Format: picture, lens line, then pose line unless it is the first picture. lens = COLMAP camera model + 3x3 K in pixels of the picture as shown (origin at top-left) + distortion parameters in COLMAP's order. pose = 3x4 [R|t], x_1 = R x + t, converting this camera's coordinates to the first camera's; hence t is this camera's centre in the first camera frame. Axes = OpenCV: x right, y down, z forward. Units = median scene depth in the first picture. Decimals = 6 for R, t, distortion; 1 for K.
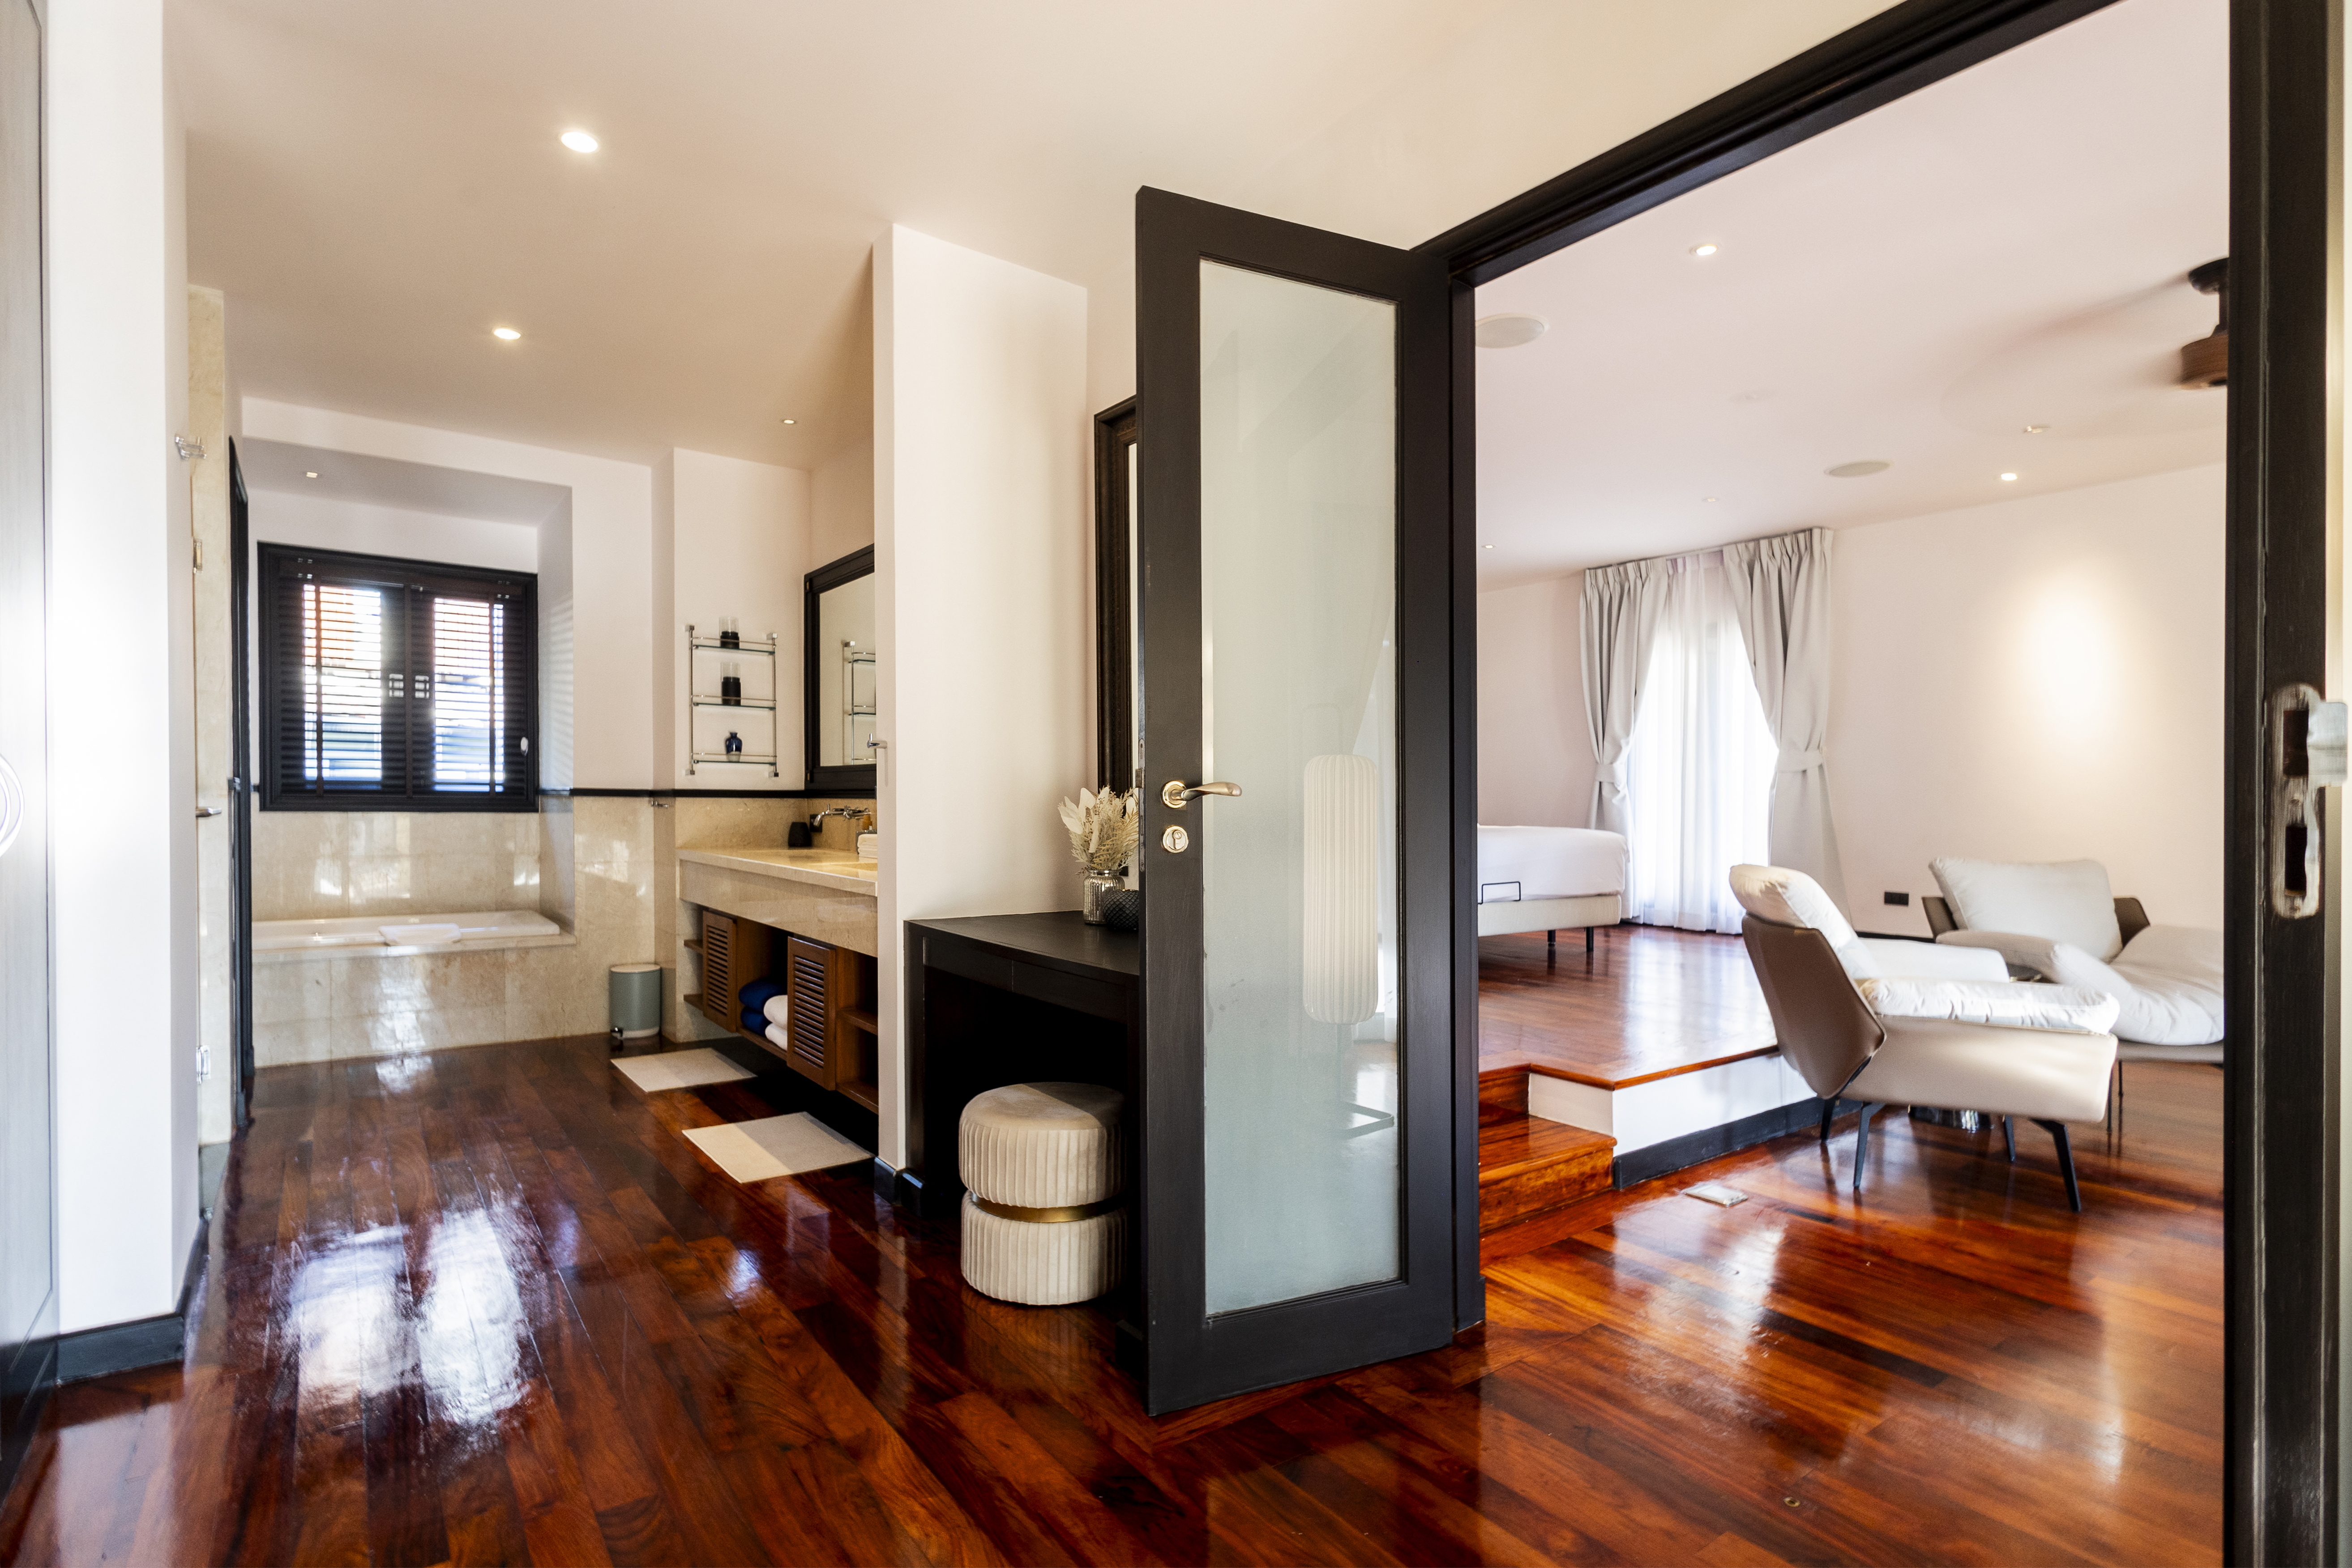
lens RADIAL K [[1143.3, 0, 1146.3], [0, 1143.3, 769.3], [0, 0, 1]] dist [0.011734, -0.000293]
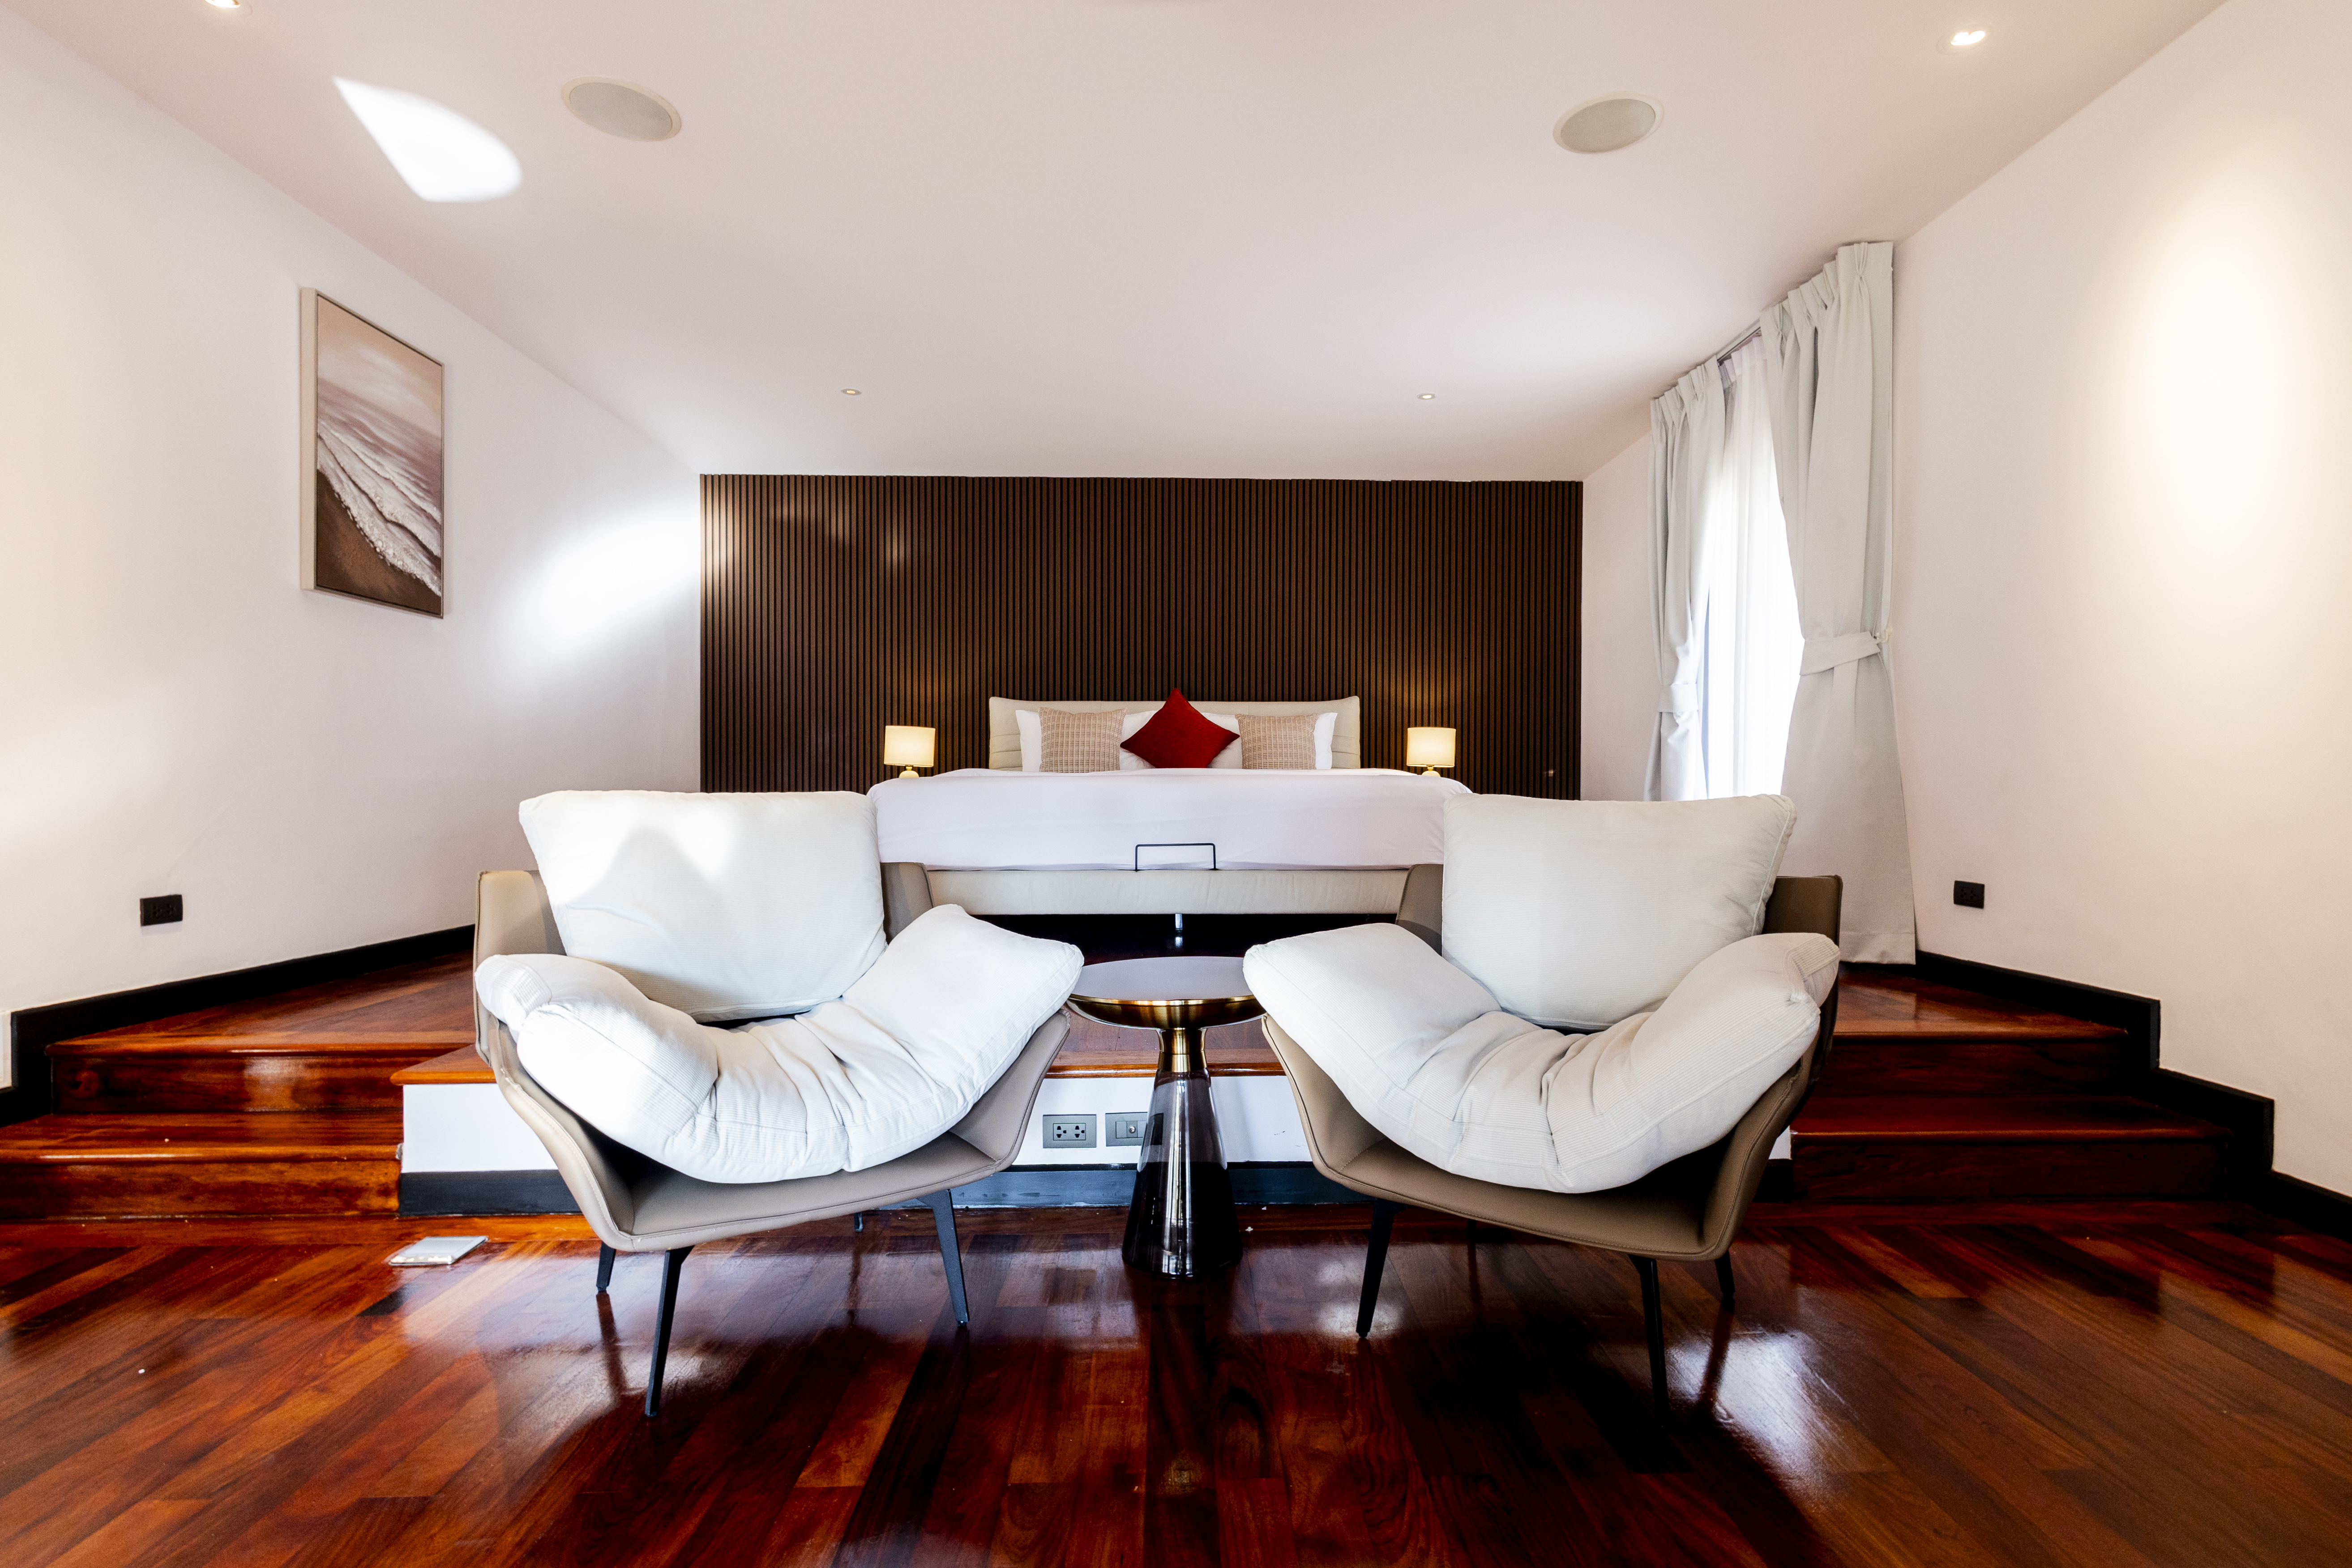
lens RADIAL K [[1143.3, 0, 1146.3], [0, 1143.3, 769.3], [0, 0, 1]] dist [0.011734, -0.000293]
pose [[0.826695, -0.020451, -0.562279, 0.580865], [0.023171, 0.999729, -0.002294, 0.042333], [0.562173, -0.011133, 0.826944, 0.310048]]
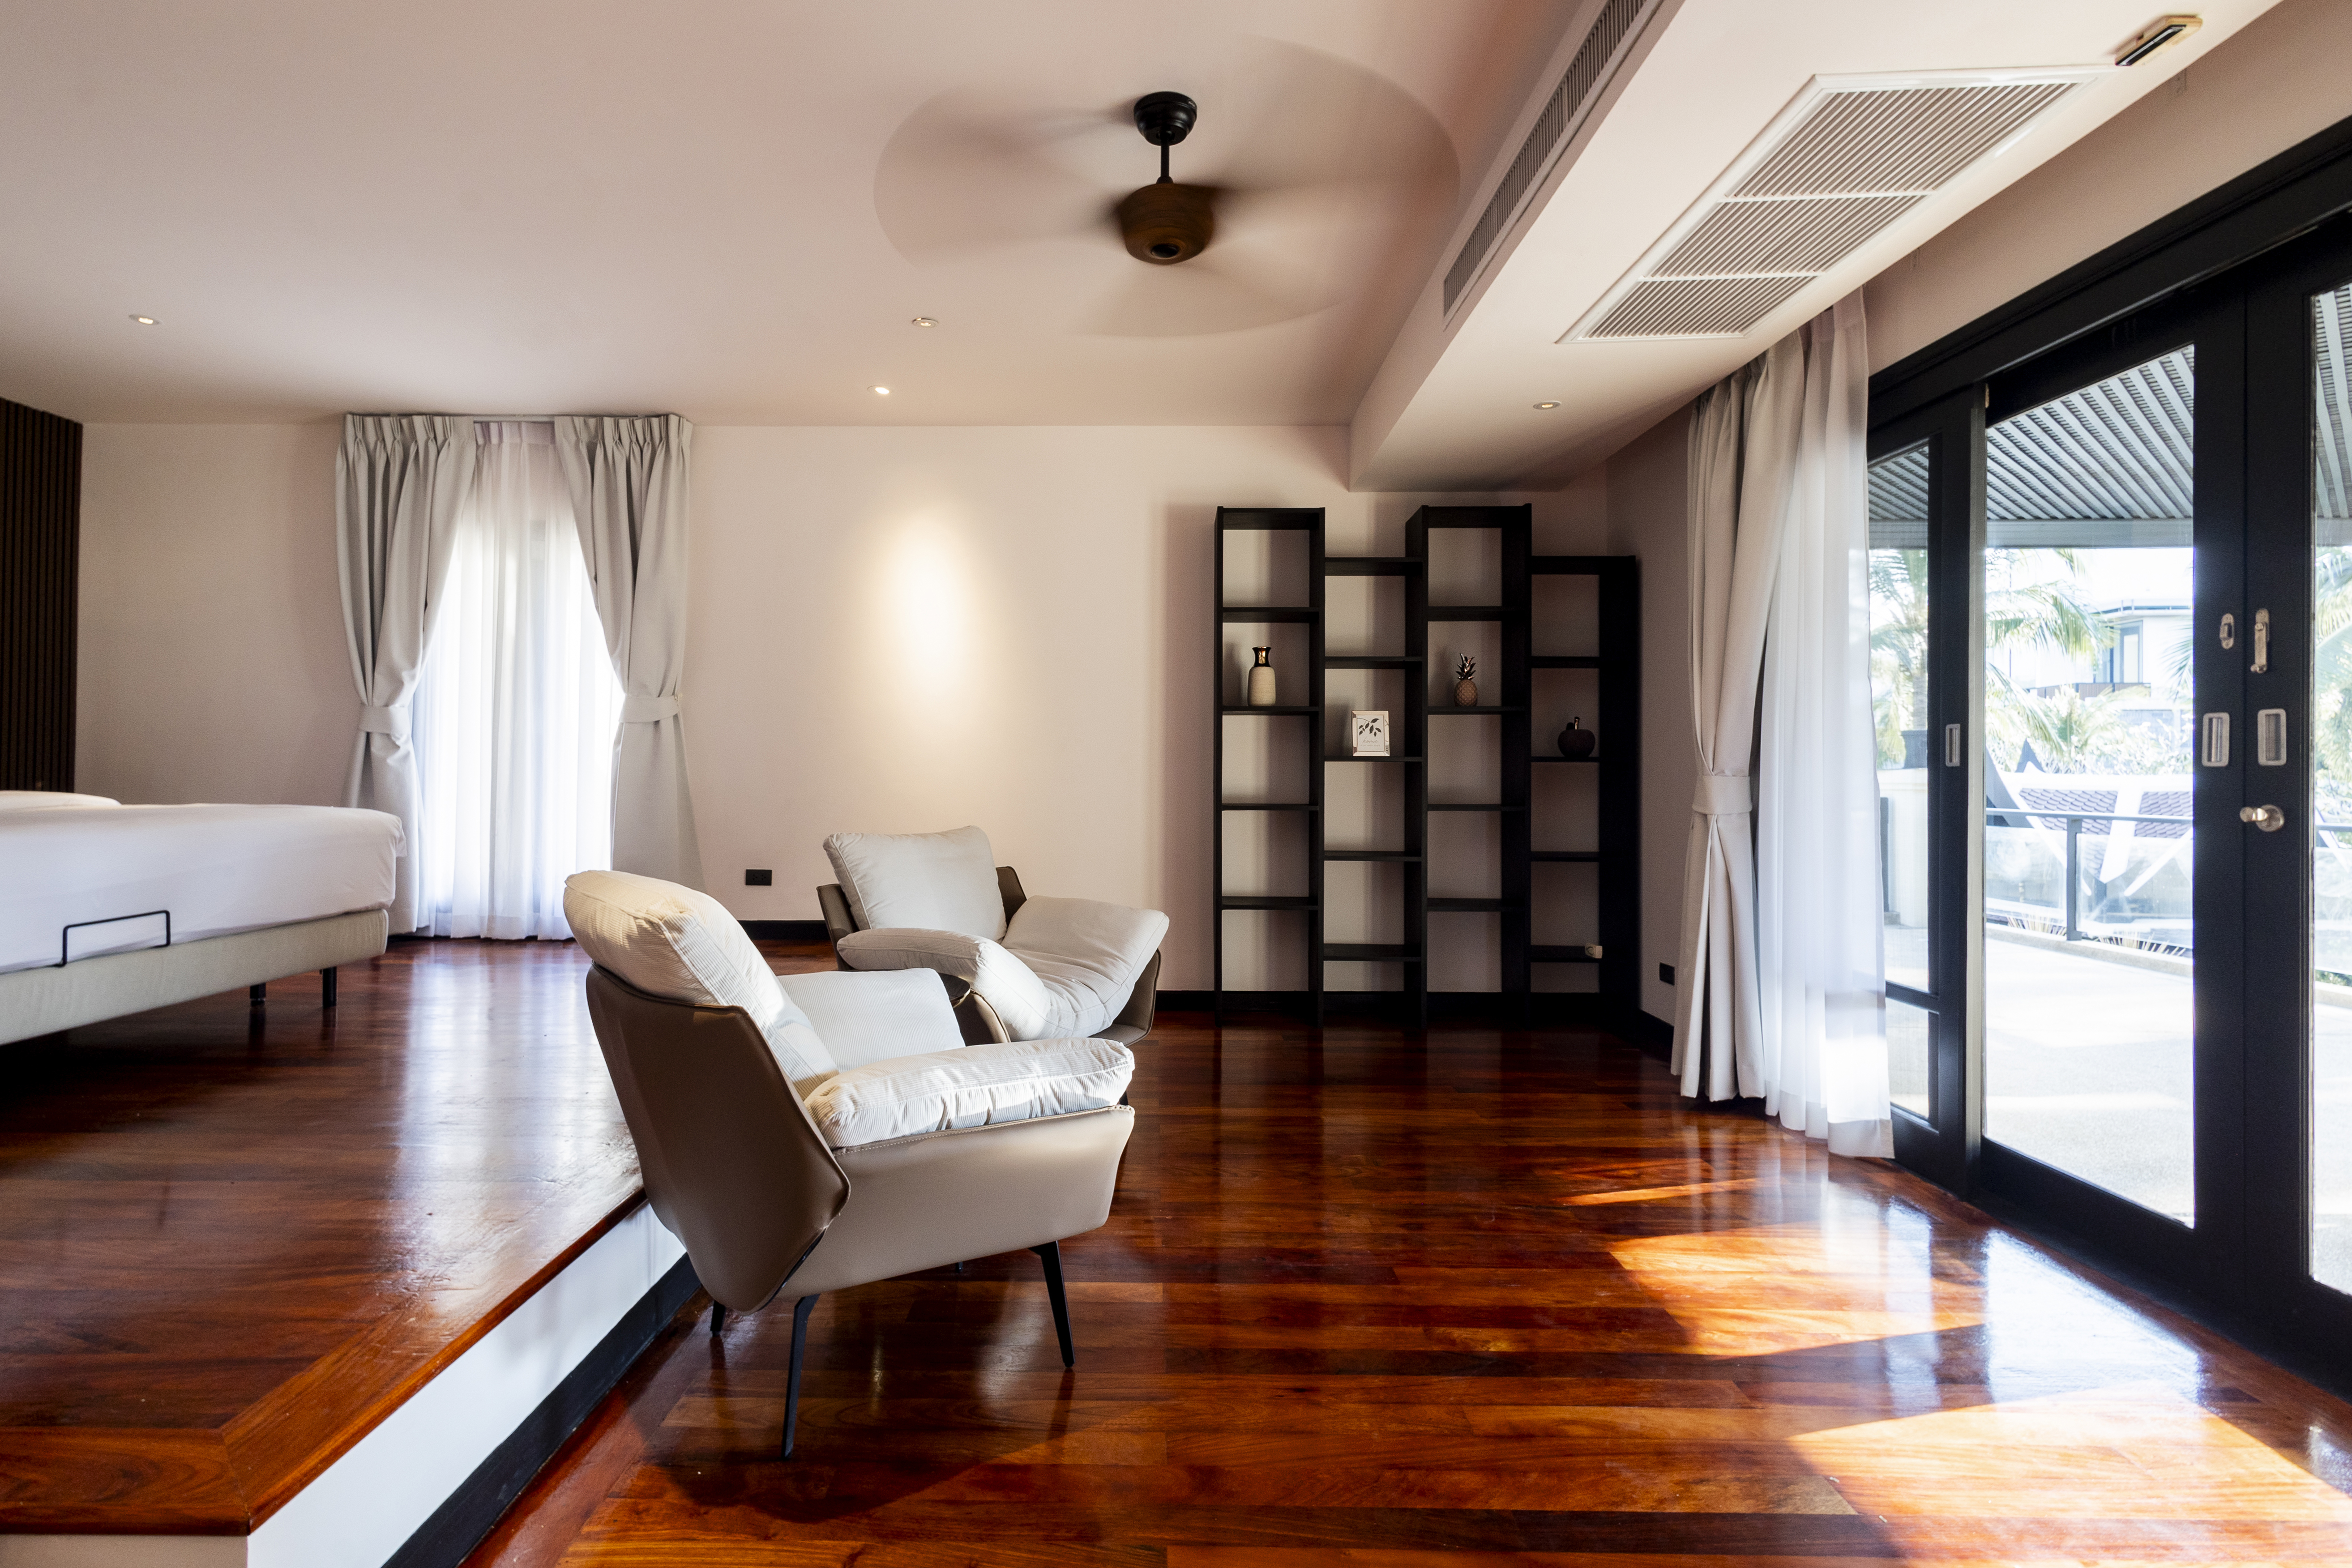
lens RADIAL K [[1143.3, 0, 1146.3], [0, 1143.3, 769.3], [0, 0, 1]] dist [0.011734, -0.000293]
pose [[0.585966, -0.006025, 0.810313, 0.130566], [-0.020920, 0.999527, 0.022560, 0.008347], [-0.810065, -0.030171, 0.585563, 0.261318]]
